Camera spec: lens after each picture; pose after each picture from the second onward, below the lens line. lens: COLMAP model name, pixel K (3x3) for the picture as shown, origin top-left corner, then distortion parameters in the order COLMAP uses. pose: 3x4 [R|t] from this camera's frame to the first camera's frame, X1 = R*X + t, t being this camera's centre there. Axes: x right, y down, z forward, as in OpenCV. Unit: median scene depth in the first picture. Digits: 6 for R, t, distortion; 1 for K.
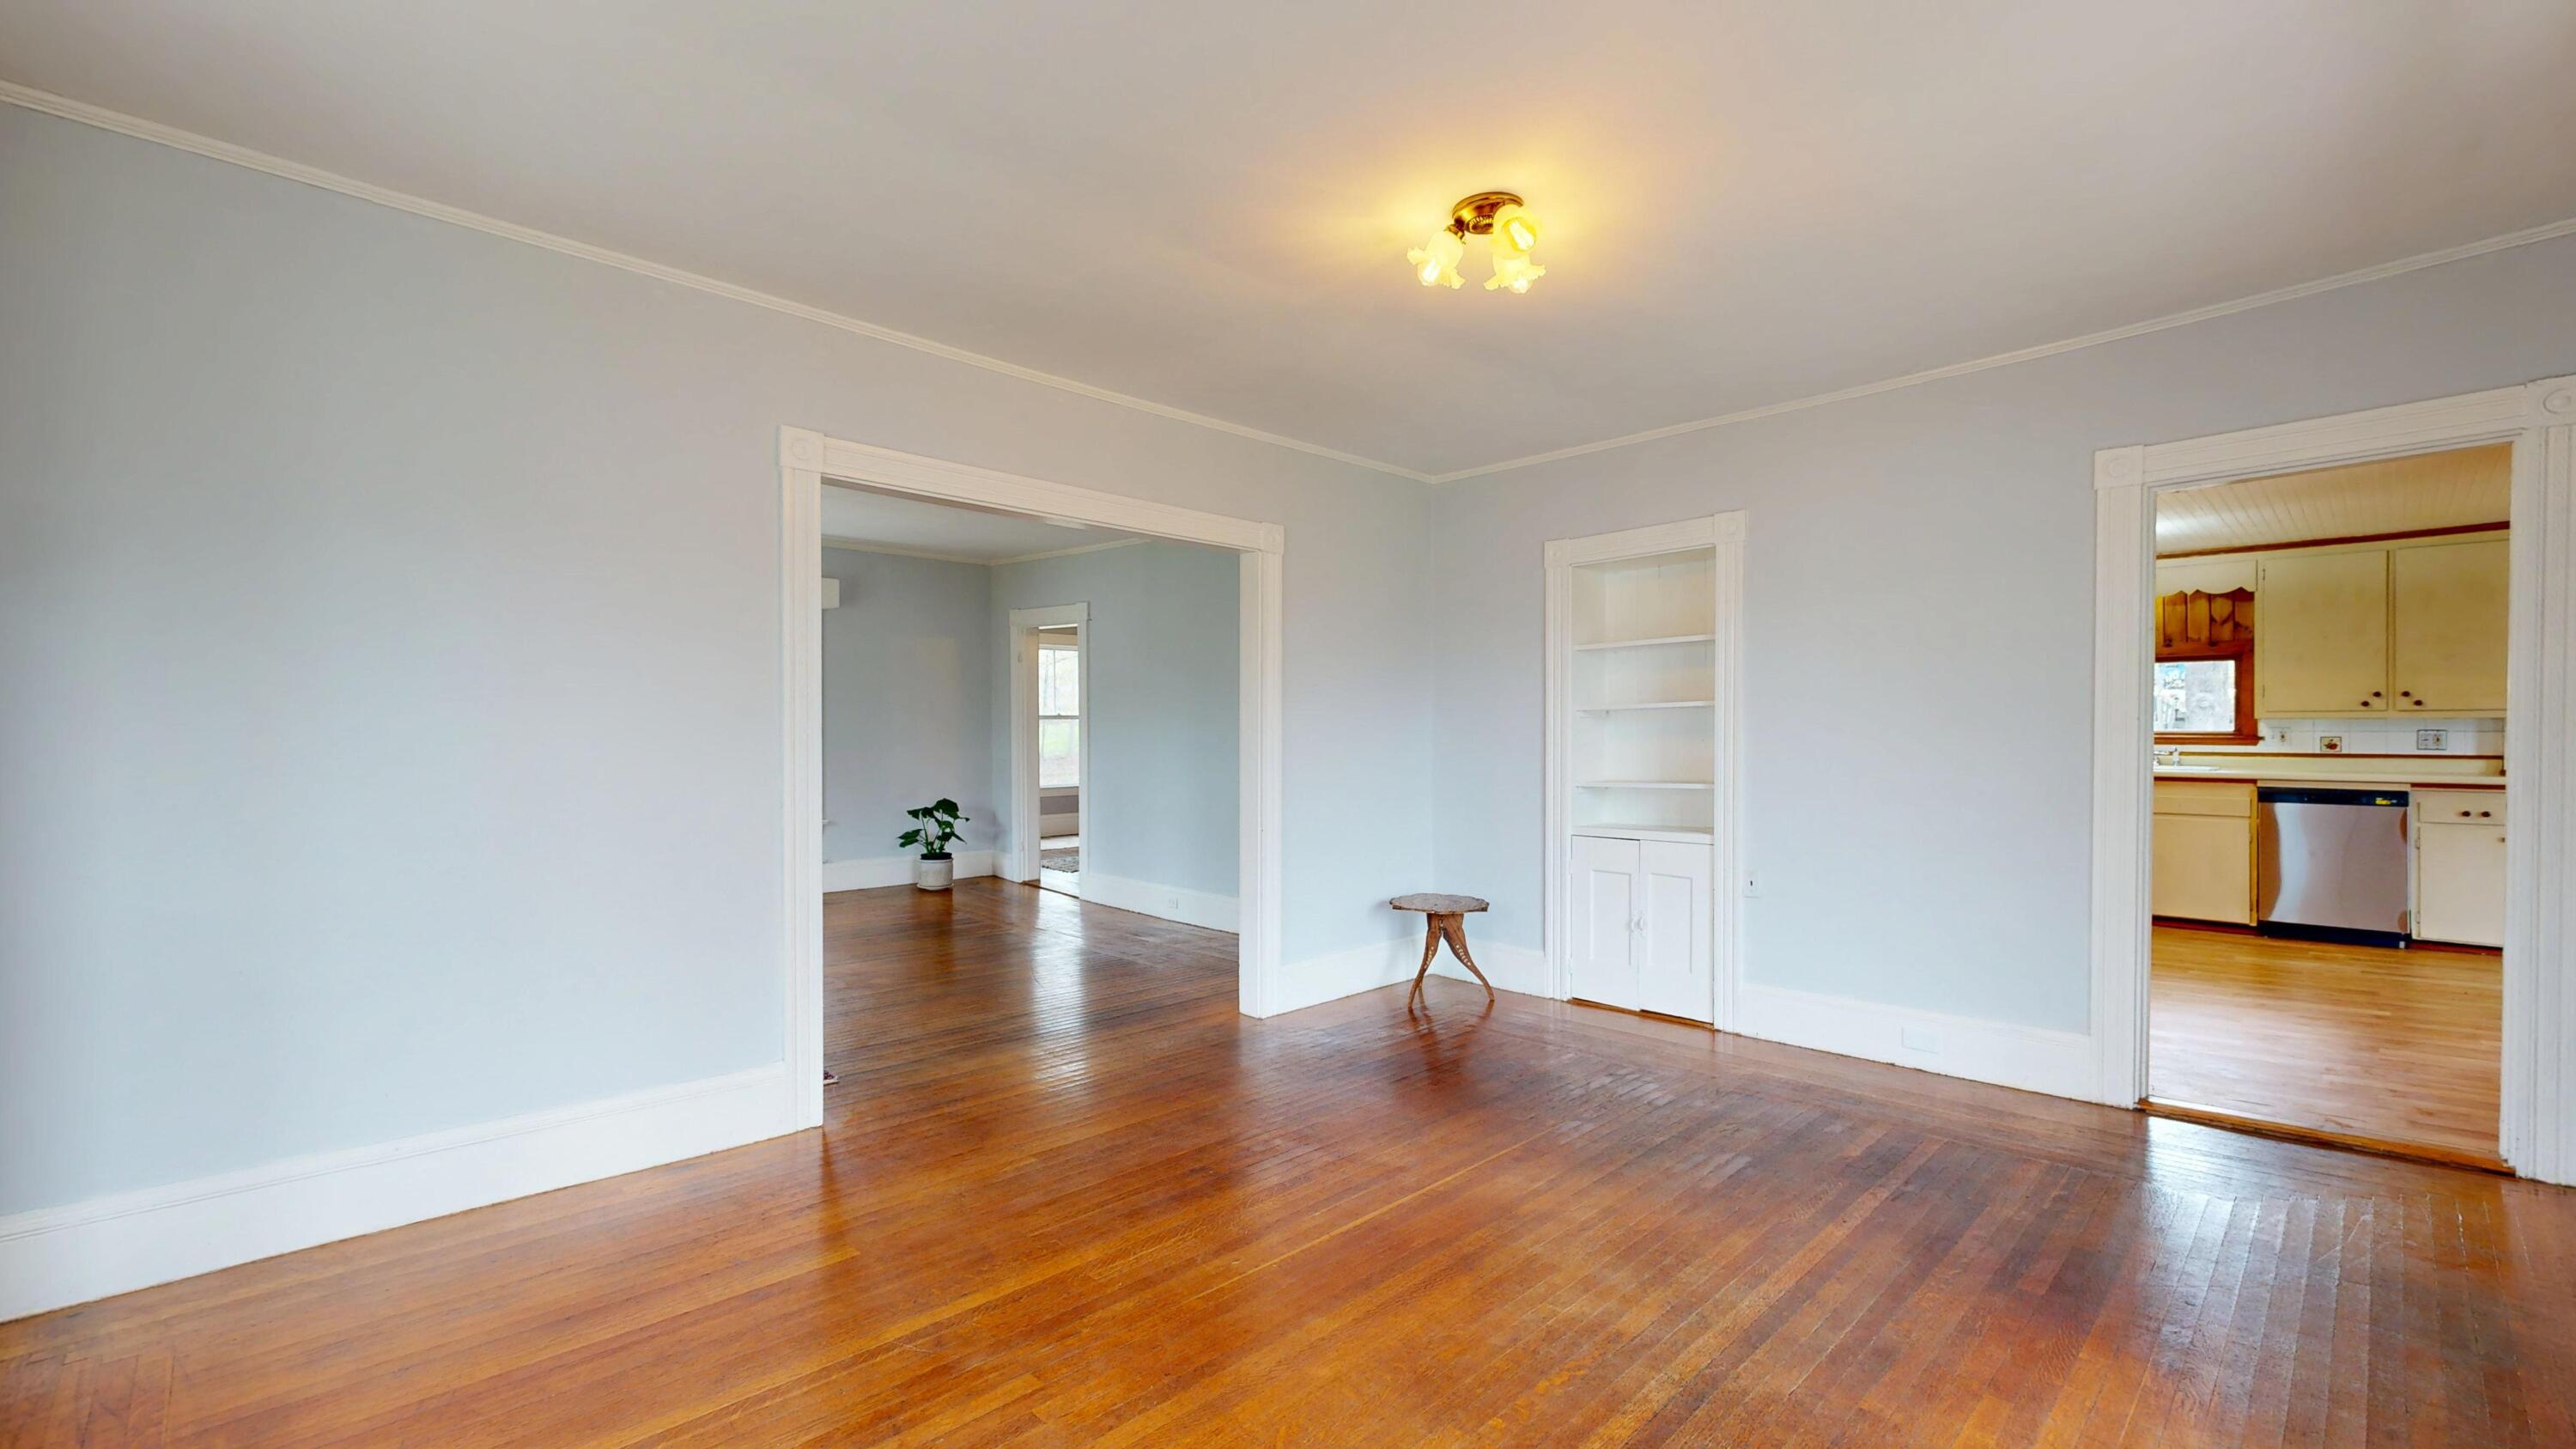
lens RADIAL K [[1070.6, 0, 1272.5], [0, 1070.6, 733.3], [0, 0, 1]] dist [0.000848, -0.000456]
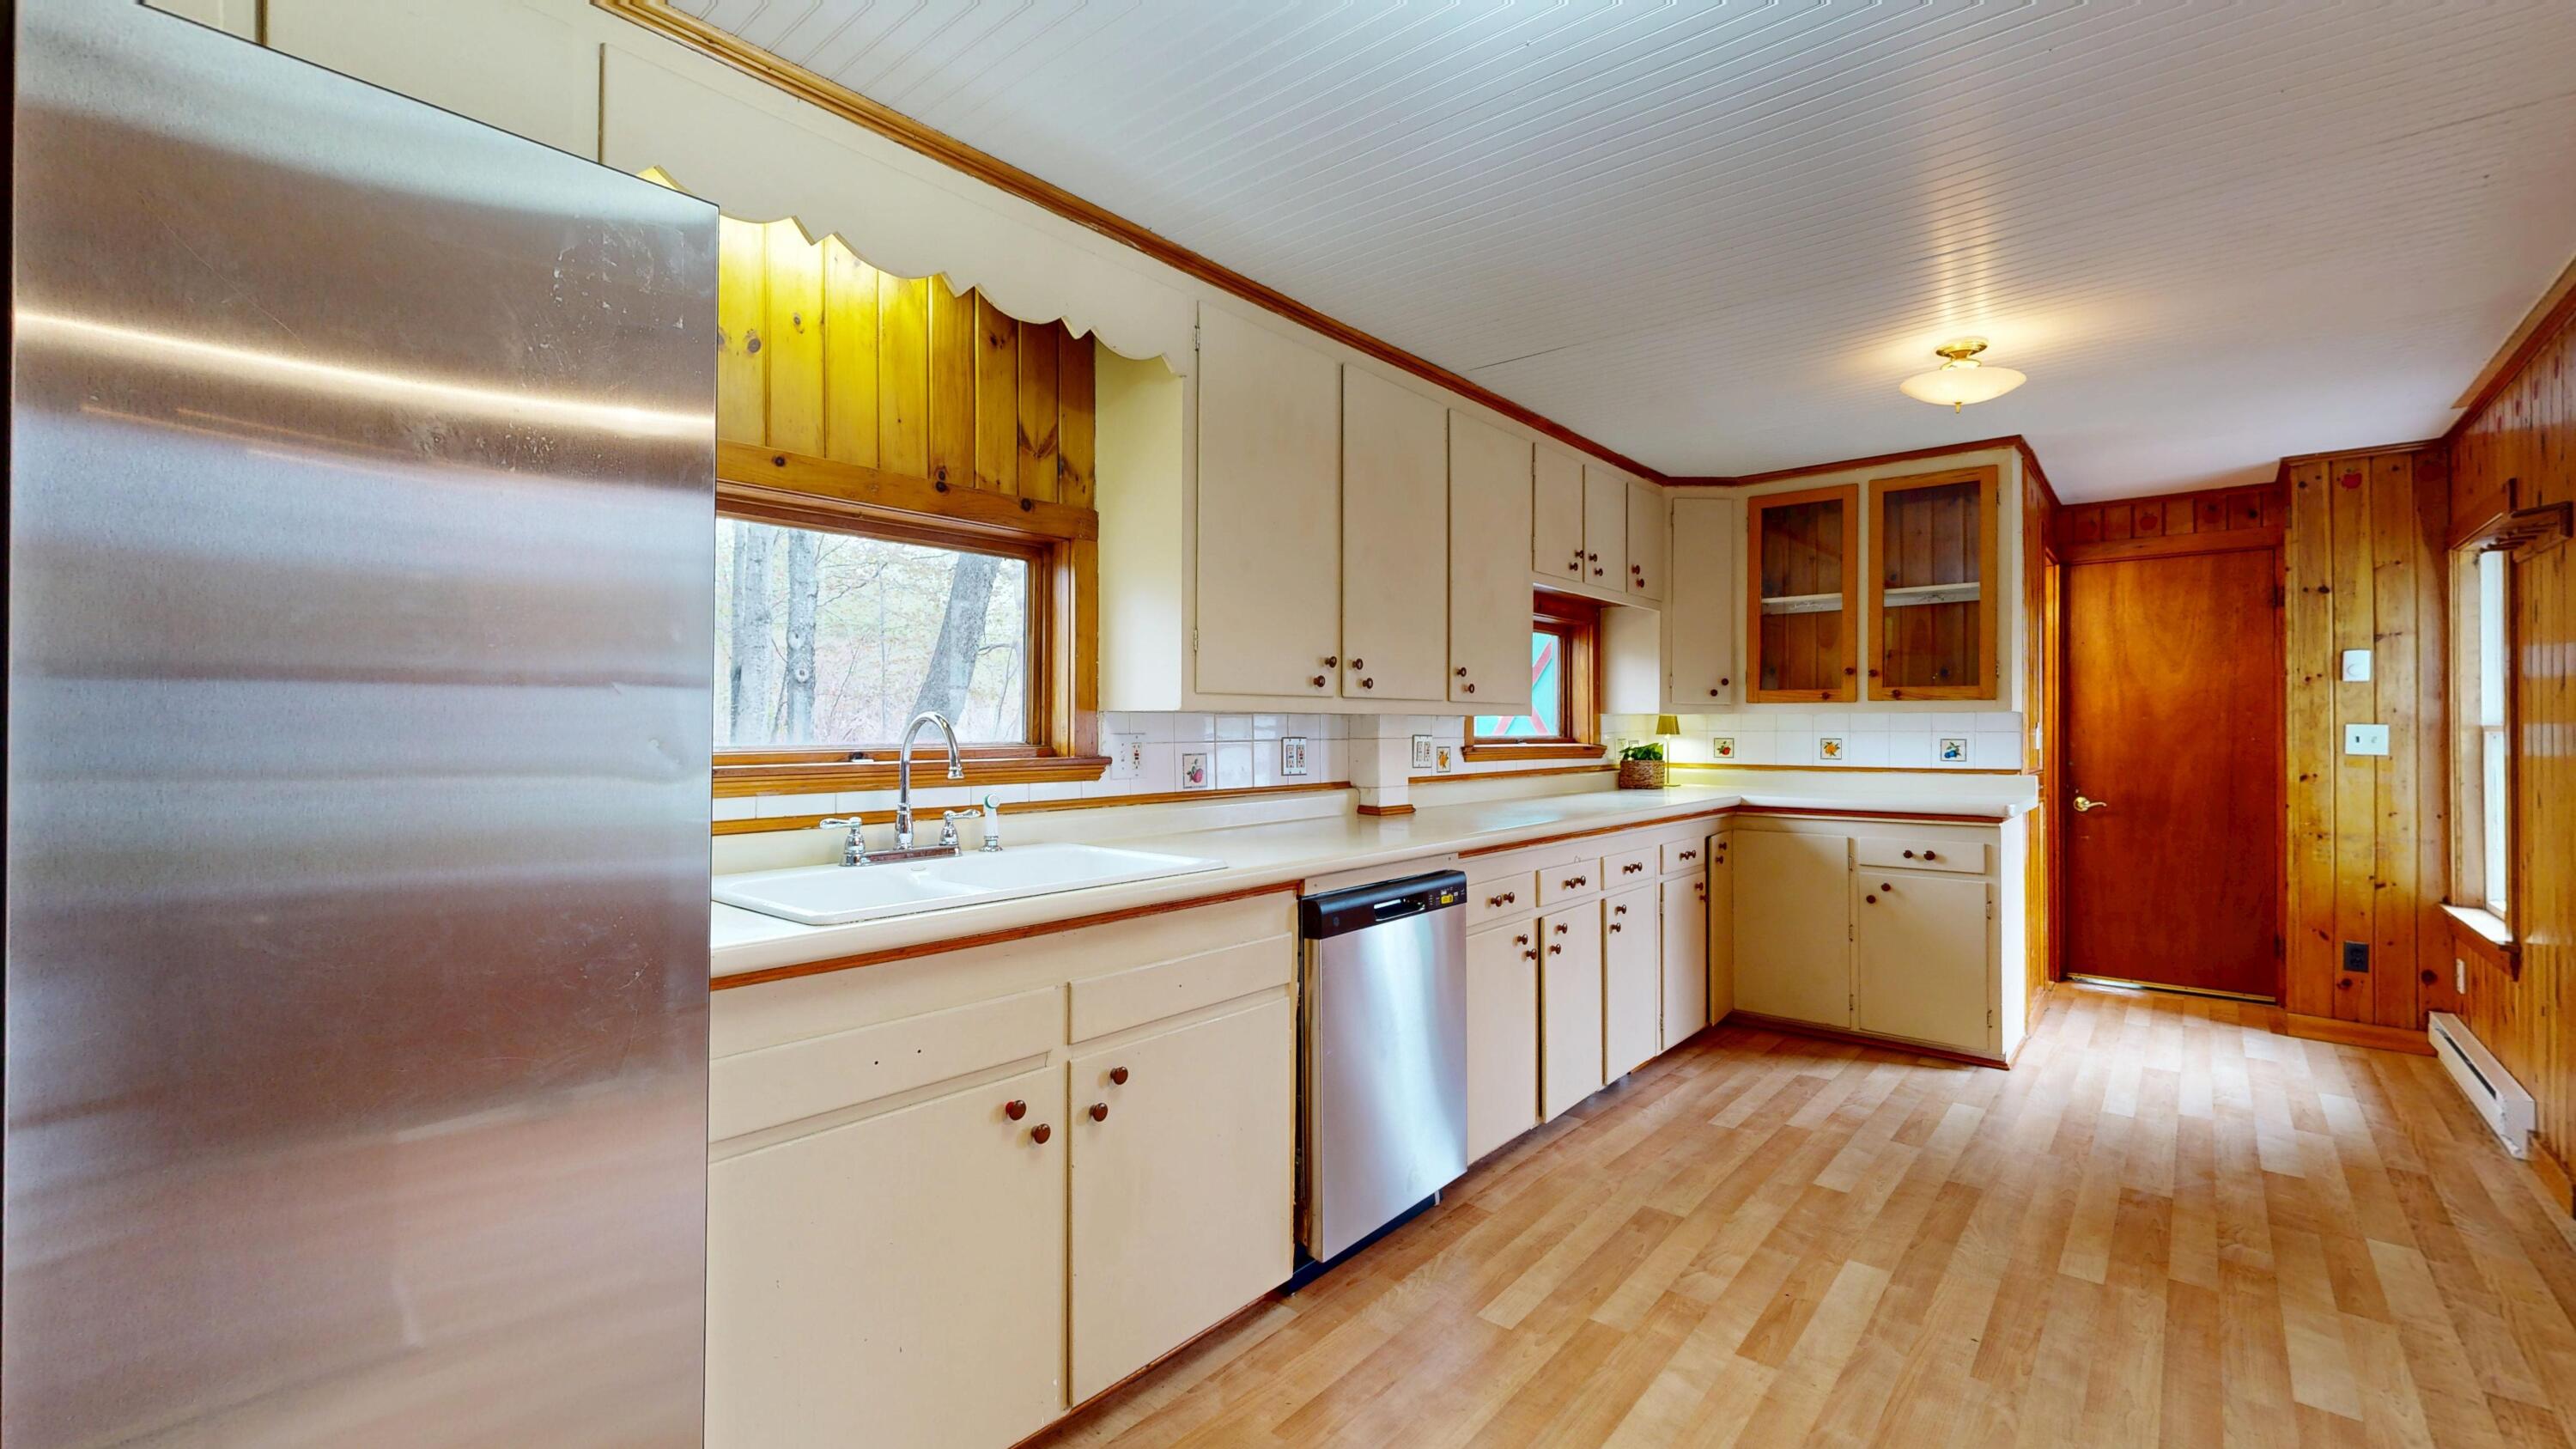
lens RADIAL K [[1070.6, 0, 1288.7], [0, 1070.6, 725.0], [0, 0, 1]] dist [0.000848, -0.000456]
pose [[-0.102954, 0.002697, 0.994682, 0.541396], [0.004962, 0.999985, -0.002198, -0.007749], [-0.994674, 0.004710, -0.102966, 1.011912]]
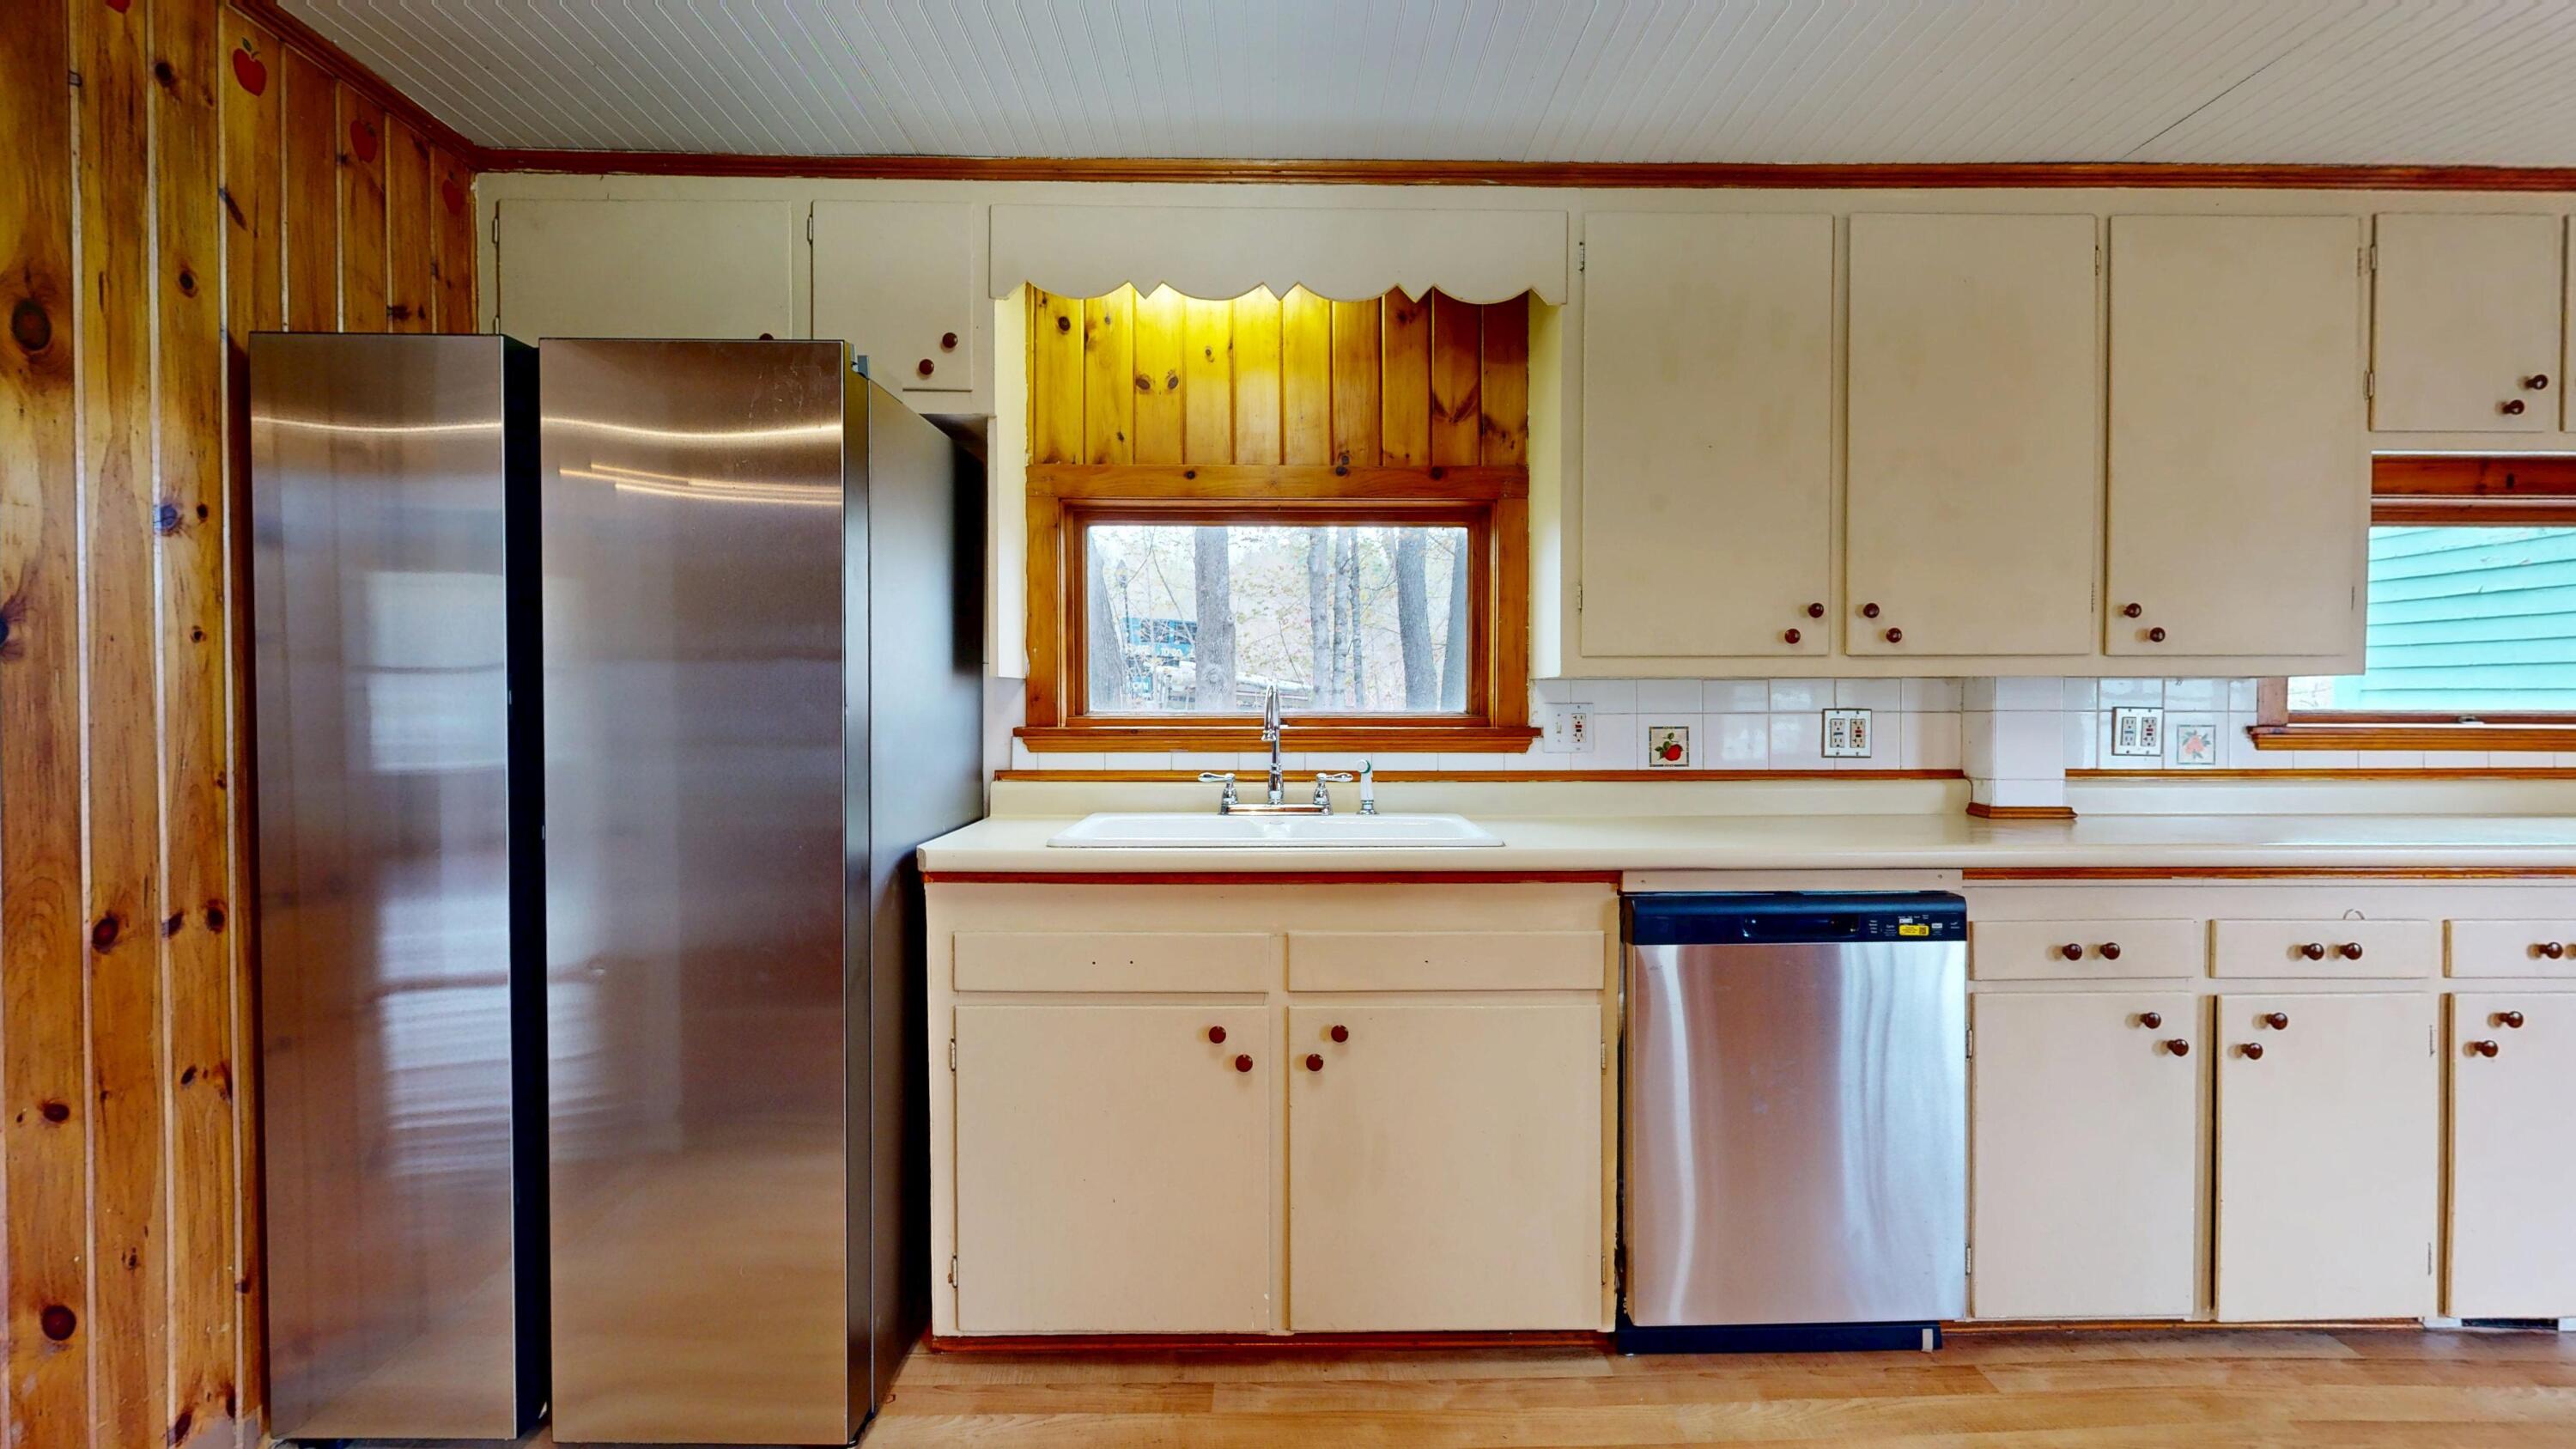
lens RADIAL K [[1207.8, 0, 1294.1], [0, 1207.8, 726.4], [0, 0, 1]] dist [0.008934, 0.000204]
pose [[0.676894, -0.011915, 0.735984, 0.580247], [0.005151, 0.999921, 0.011450, -0.002809], [-0.736063, -0.003959, 0.676902, 0.809308]]
